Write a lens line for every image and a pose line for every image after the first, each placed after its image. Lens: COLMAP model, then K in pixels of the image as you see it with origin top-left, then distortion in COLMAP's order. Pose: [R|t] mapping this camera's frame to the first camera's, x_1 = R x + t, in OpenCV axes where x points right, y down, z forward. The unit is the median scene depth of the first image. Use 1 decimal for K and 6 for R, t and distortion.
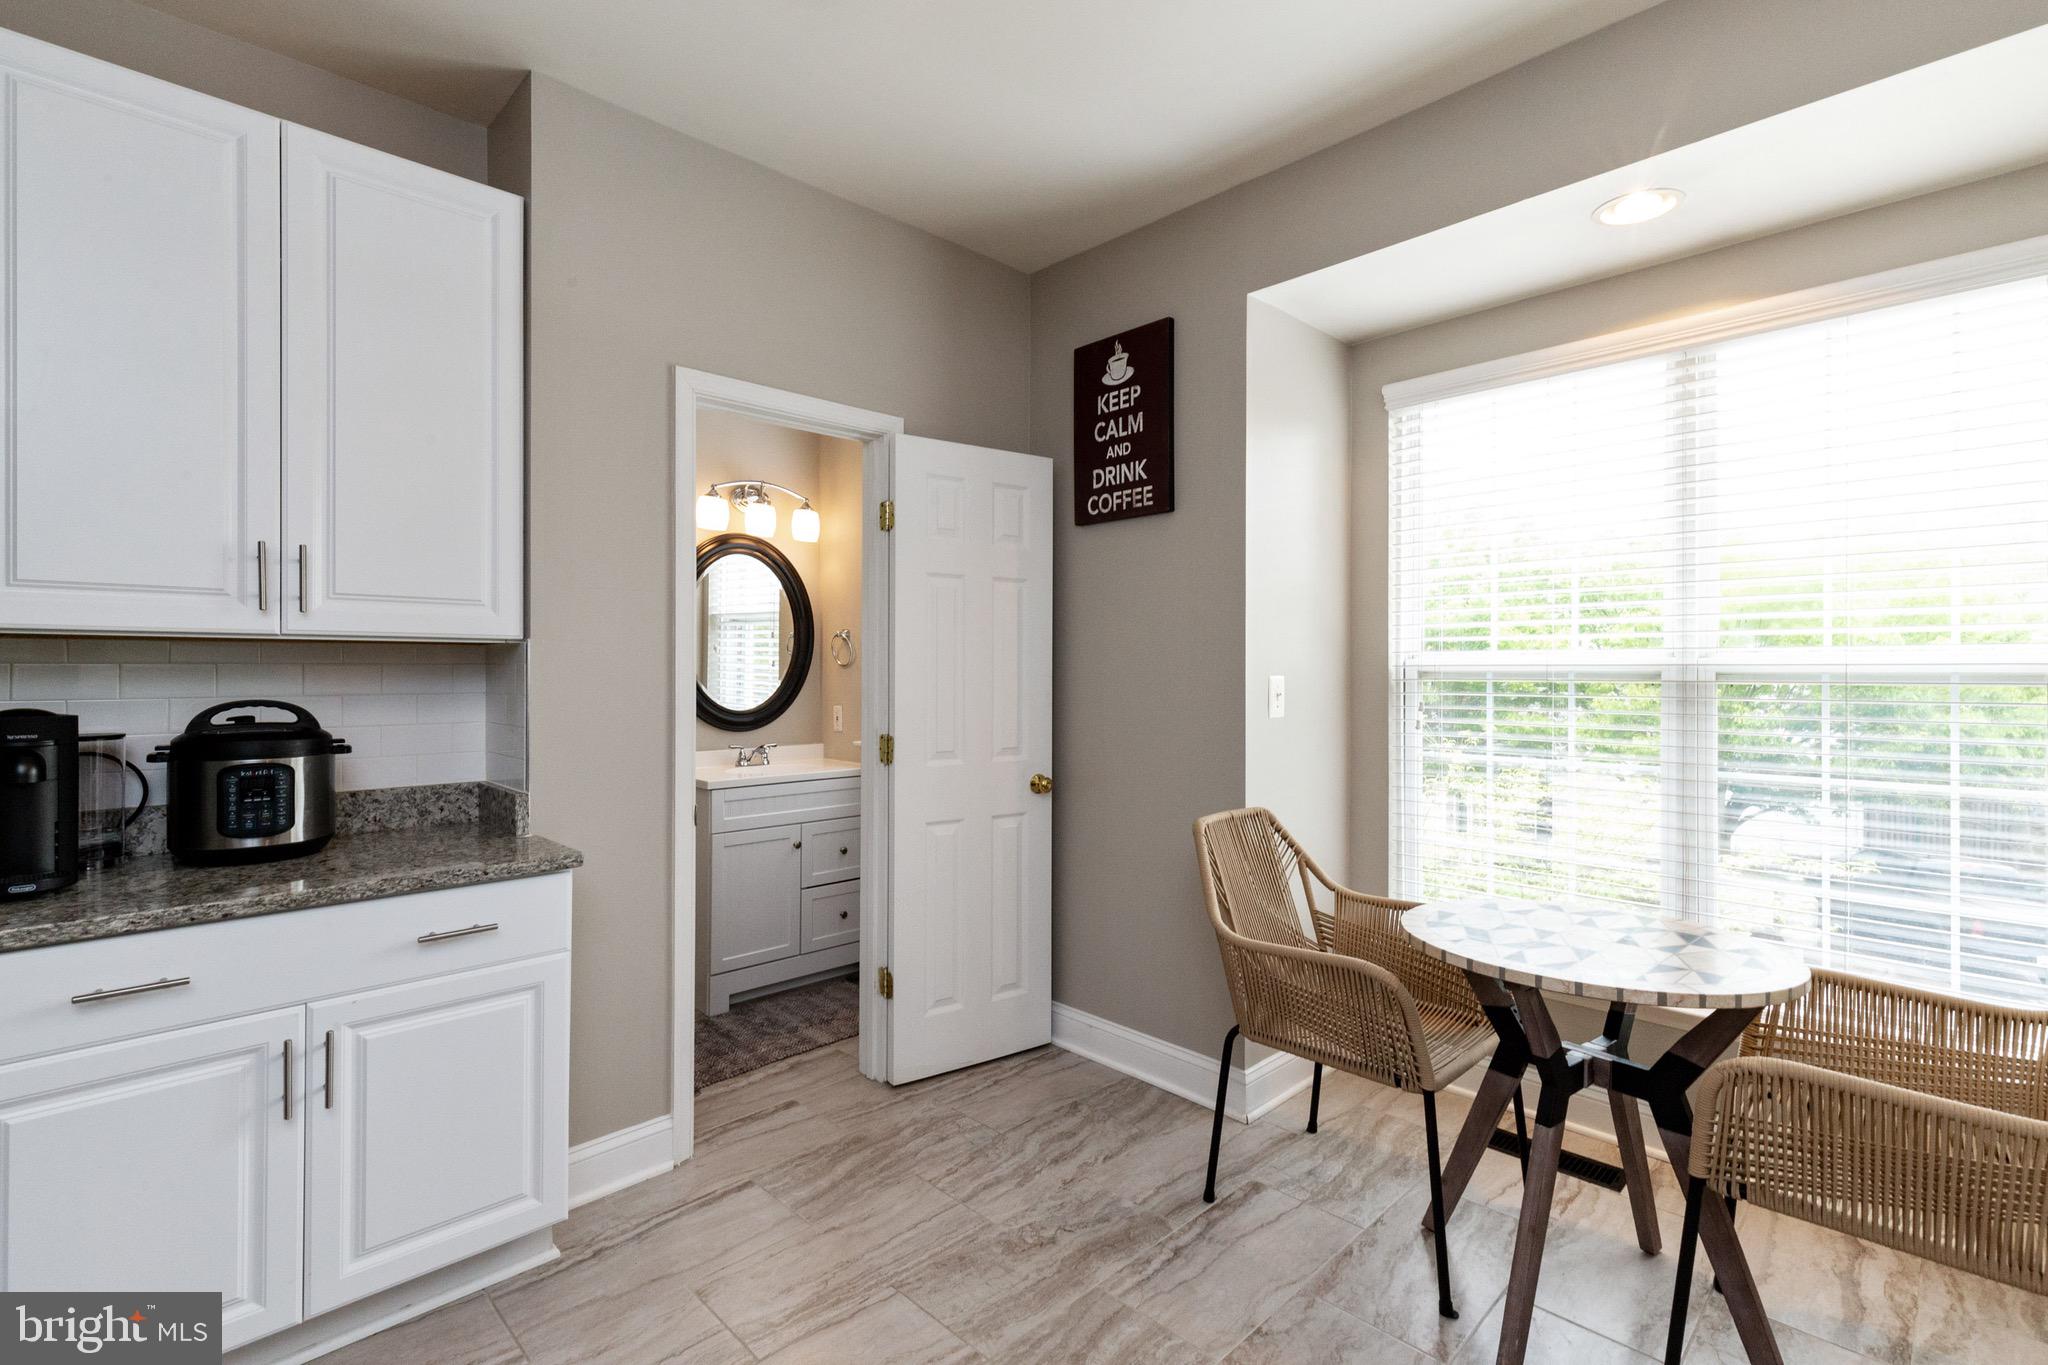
lens RADIAL K [[941.8, 0, 1021.3], [0, 941.8, 666.4], [0, 0, 1]] dist [0.007408, -0.001665]
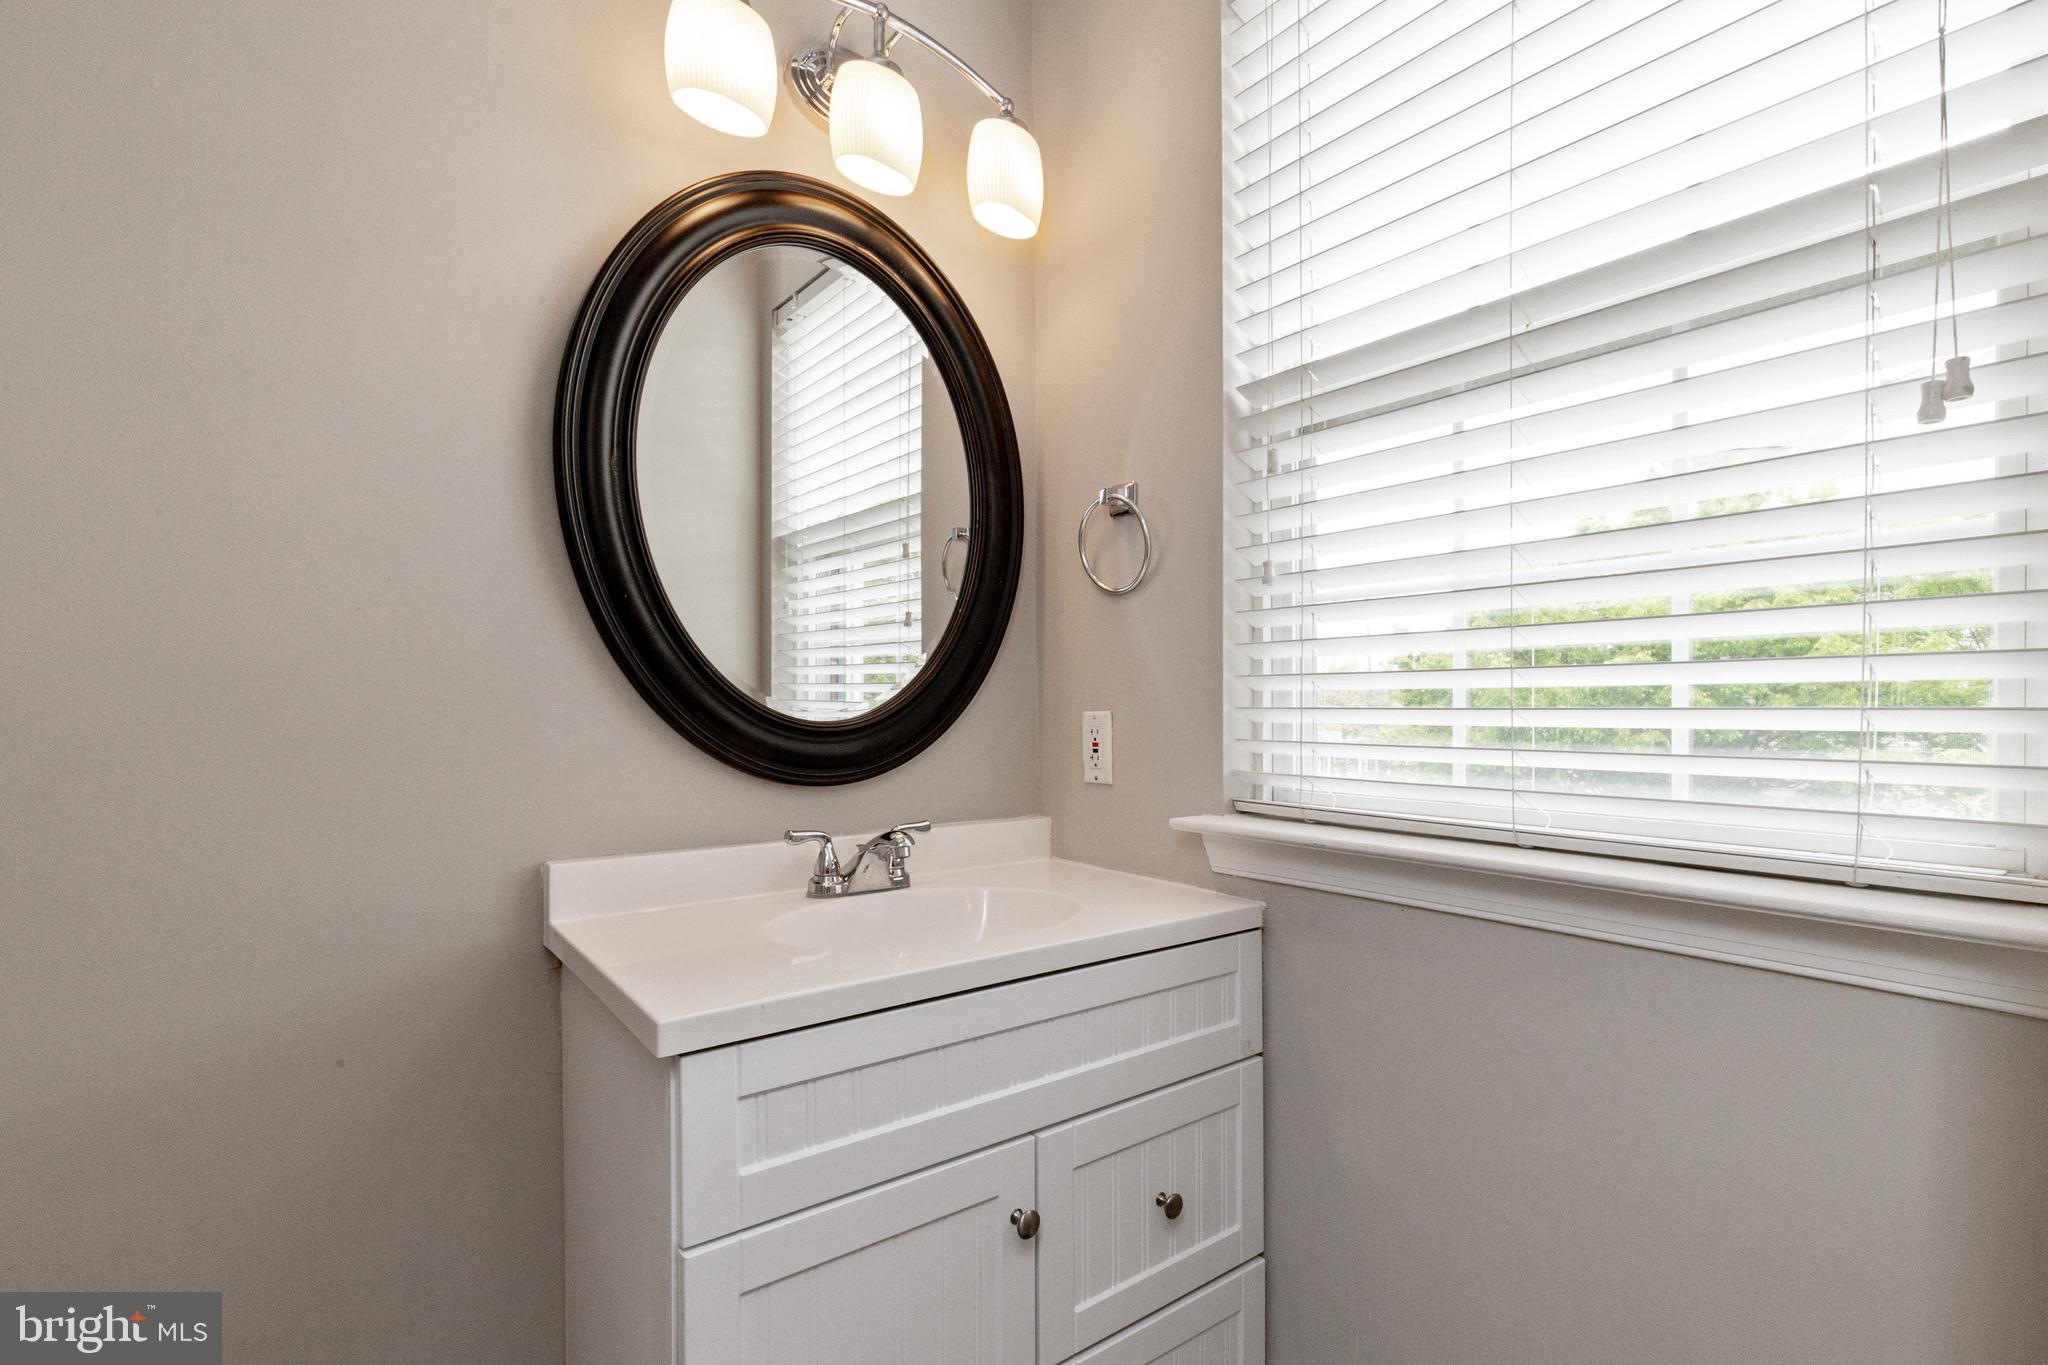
lens RADIAL K [[941.8, 0, 1020.1], [0, 941.8, 692.5], [0, 0, 1]] dist [0.007408, -0.001665]
pose [[0.993409, -0.009150, -0.114262, -0.182752], [0.008905, 0.999957, -0.002655, 0.035028], [0.114281, 0.001620, 0.993447, 0.647975]]
